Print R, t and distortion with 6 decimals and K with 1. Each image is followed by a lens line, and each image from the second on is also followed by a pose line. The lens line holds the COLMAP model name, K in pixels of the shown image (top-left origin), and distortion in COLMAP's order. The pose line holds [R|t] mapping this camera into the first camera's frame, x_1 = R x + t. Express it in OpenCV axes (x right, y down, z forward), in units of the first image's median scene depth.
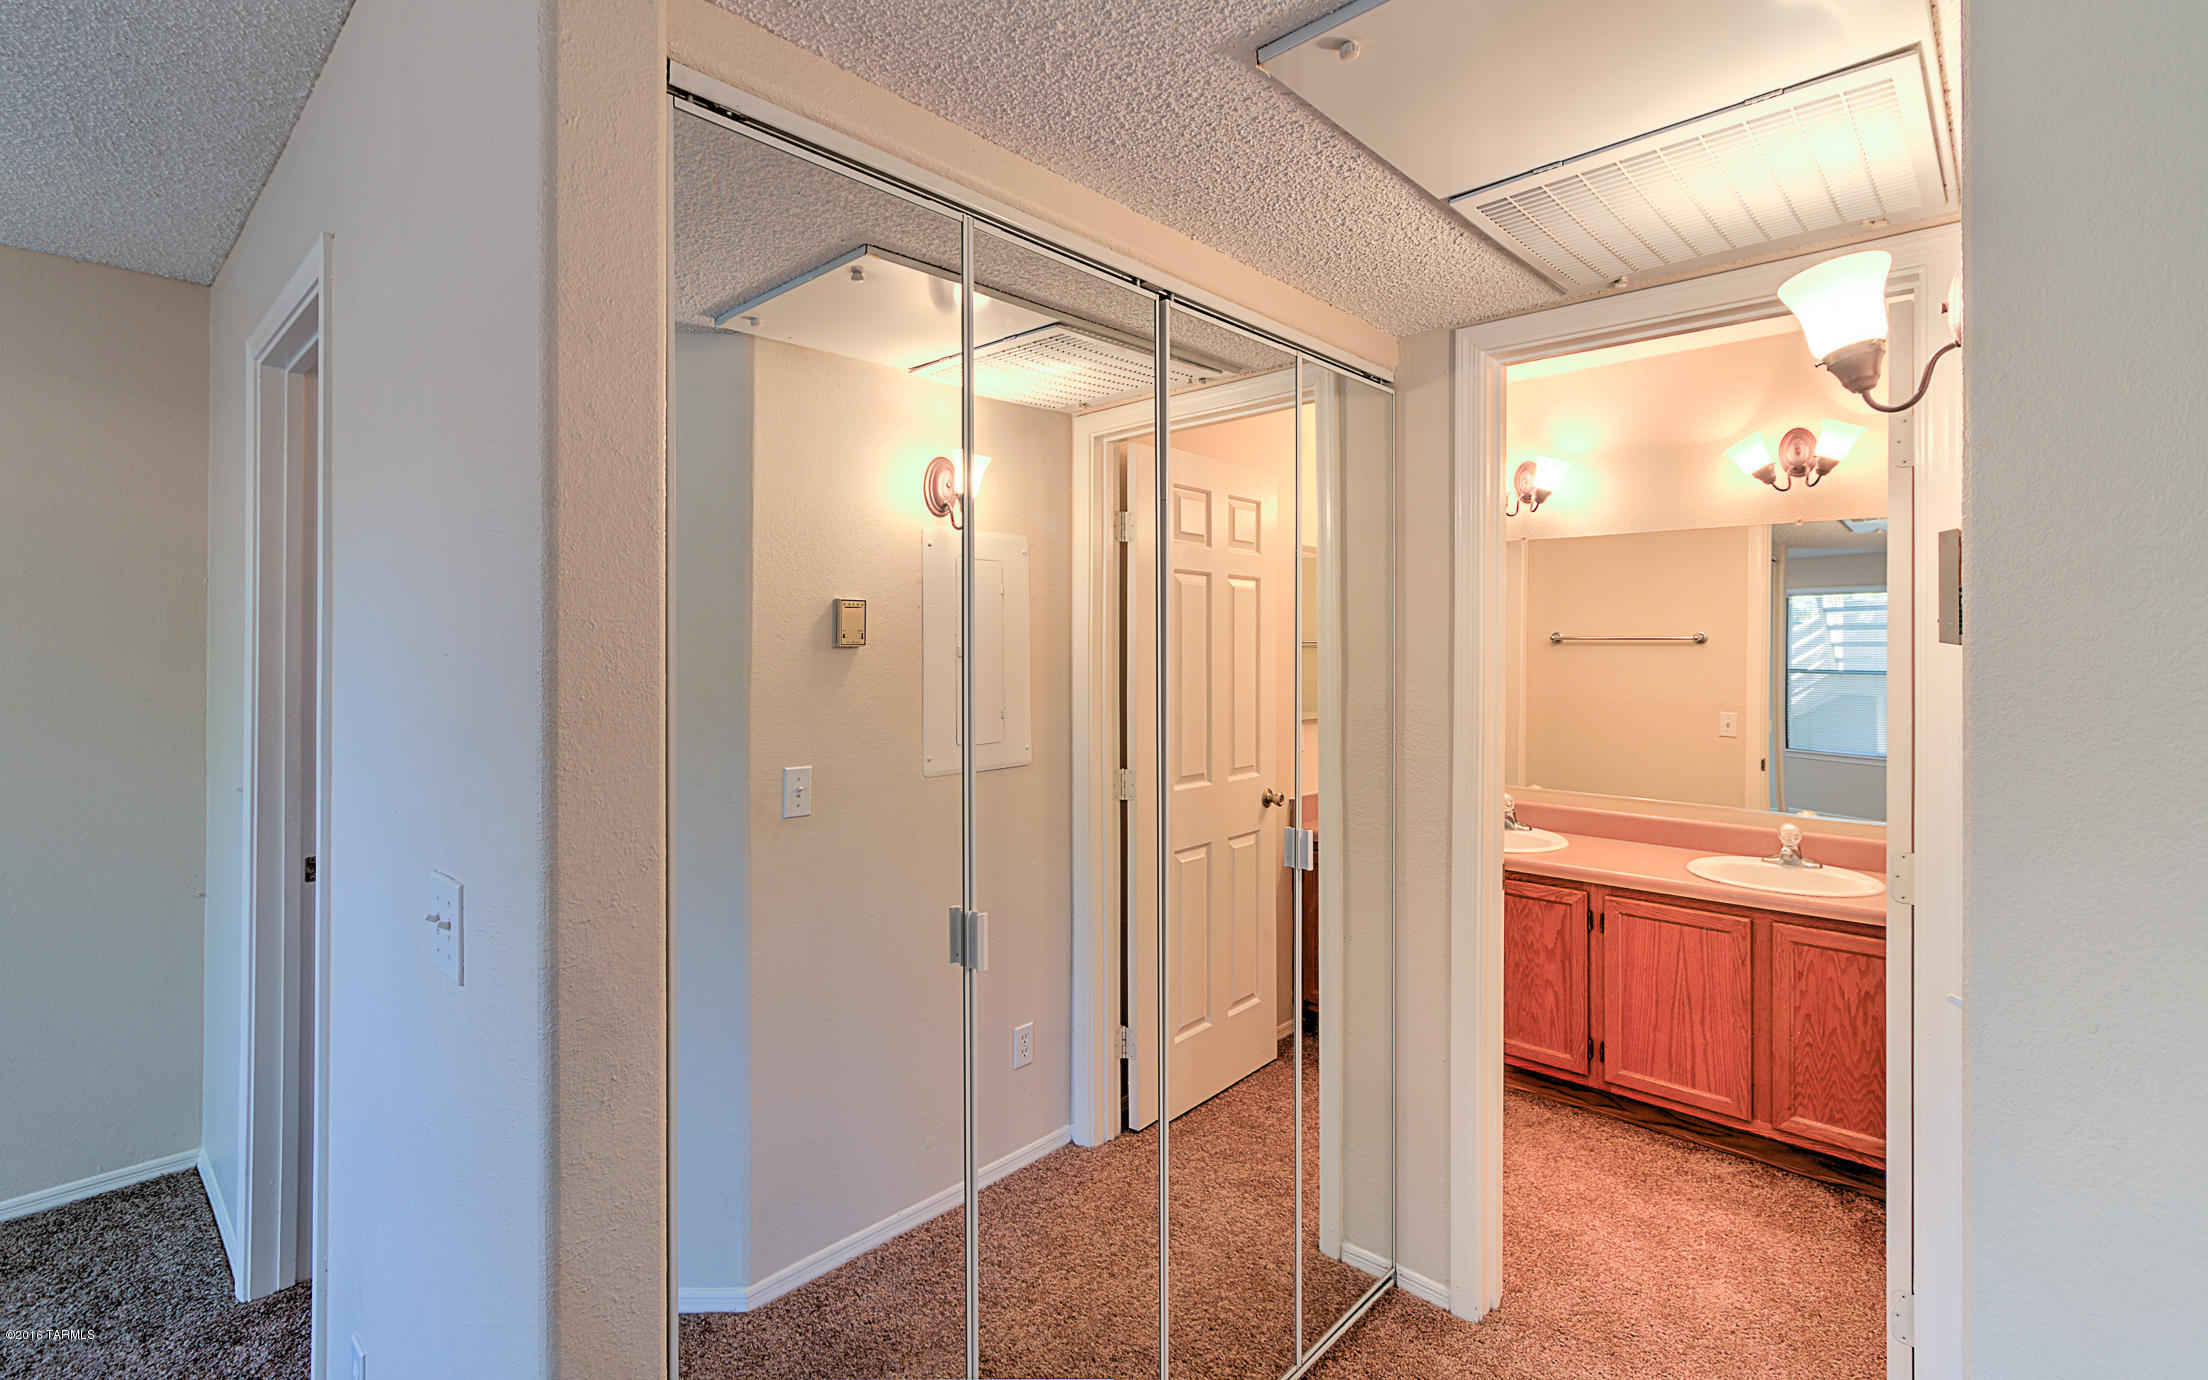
lens RADIAL K [[1003.1, 0, 1109.3], [0, 1003.1, 646.7], [0, 0, 1]] dist [-0.001901, 0.000225]
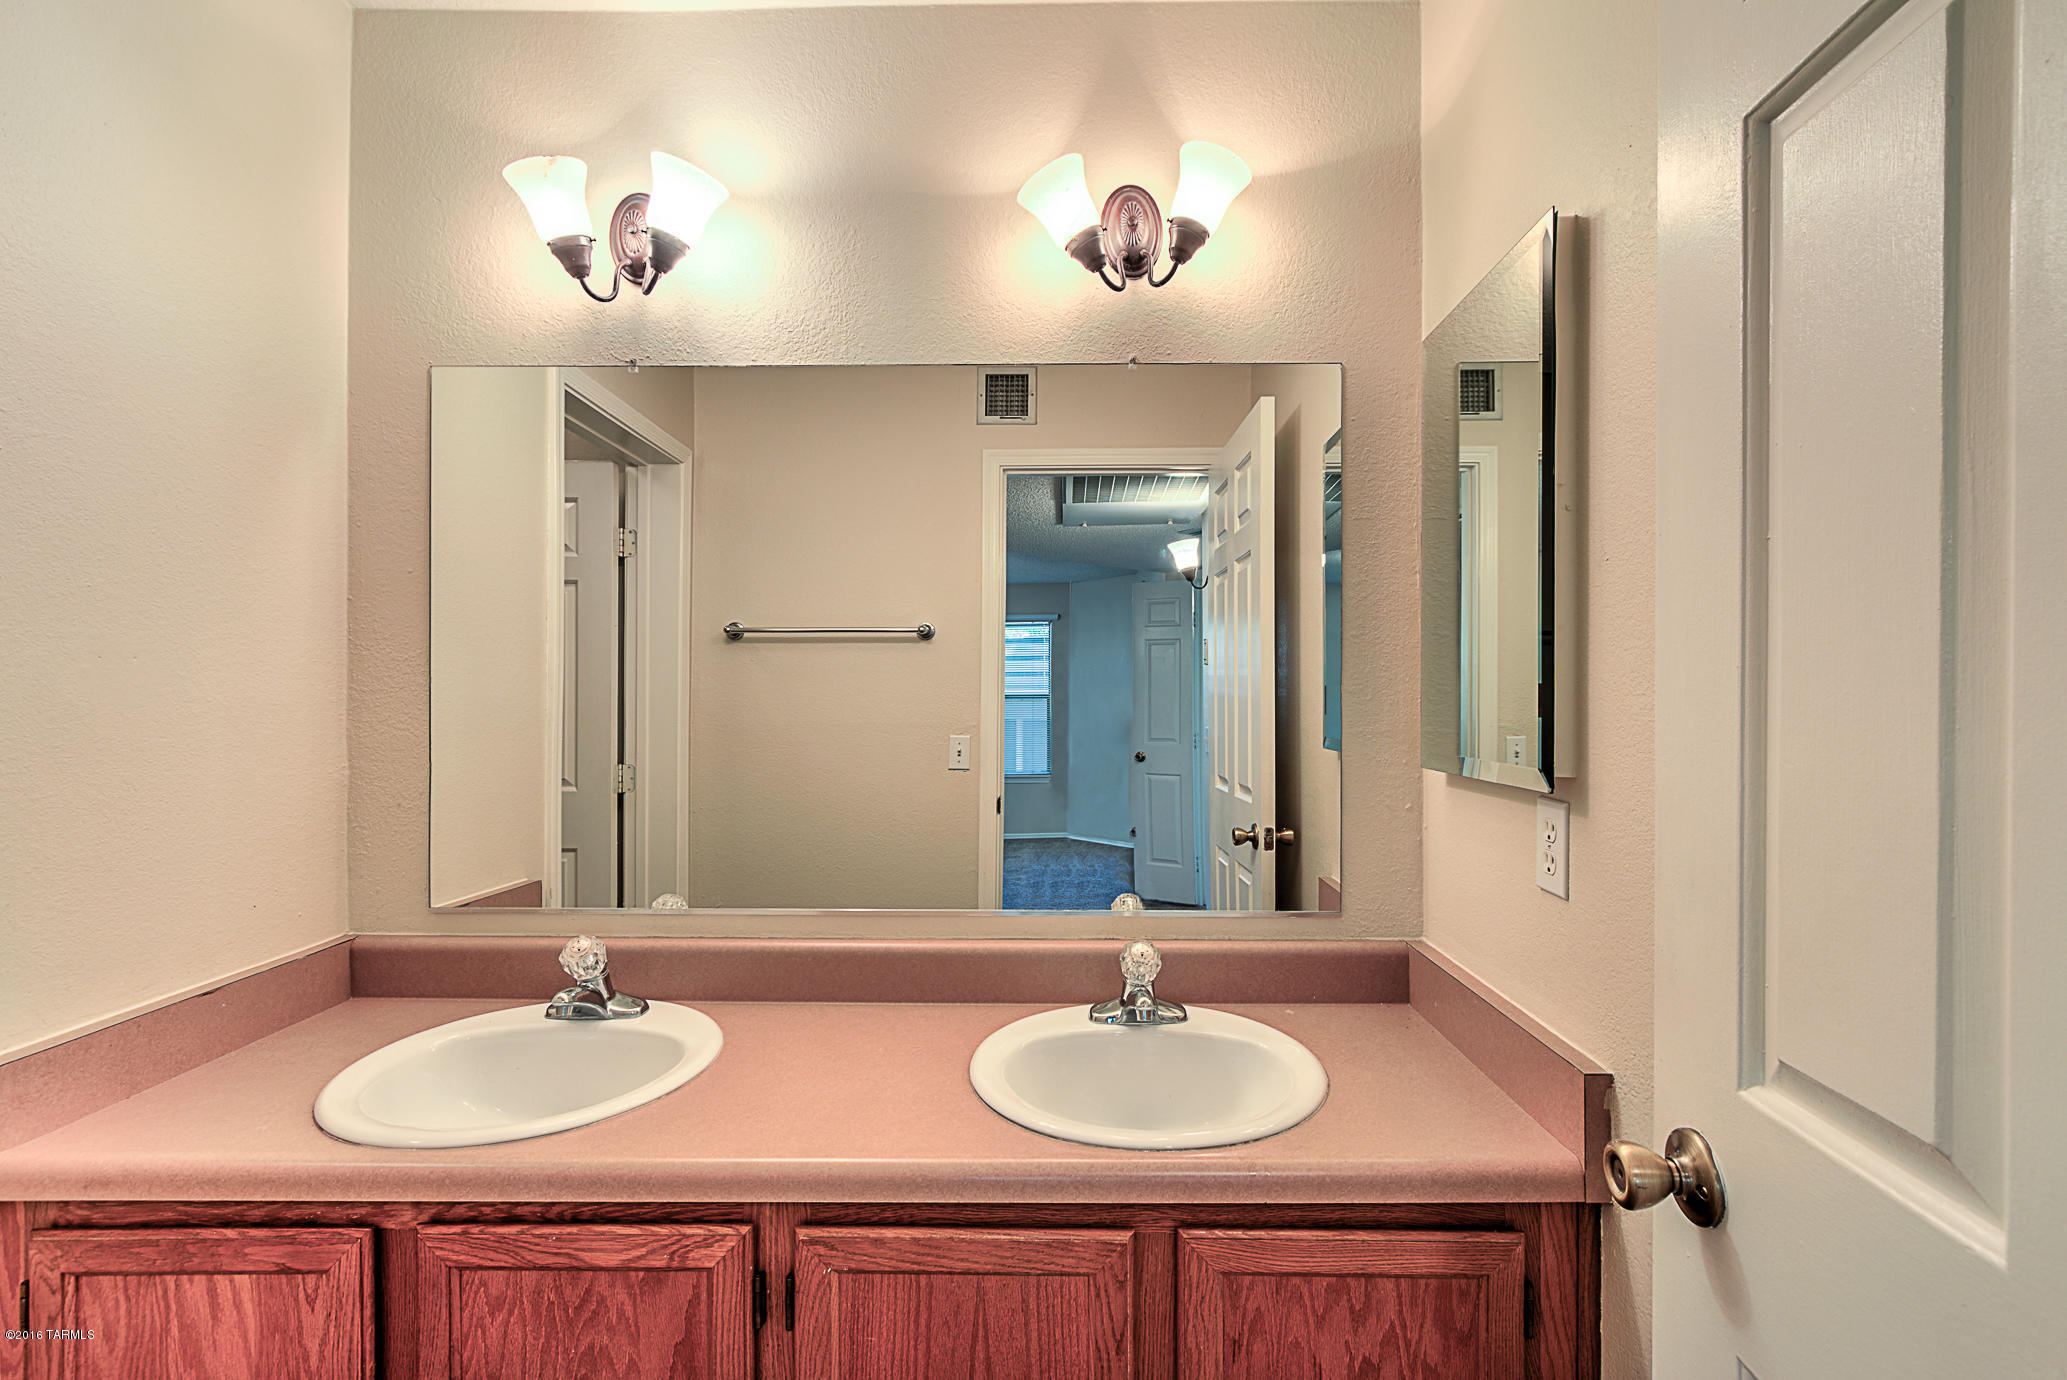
lens RADIAL K [[941.2, 0, 1033.5], [0, 941.2, 690.0], [0, 0, 1]] dist [0.016142, -0.000197]
pose [[0.768845, -0.004961, 0.639416, 0.336231], [0.006662, 0.999978, -0.000253, 0.050902], [-0.639401, 0.004454, 0.768861, 0.669315]]
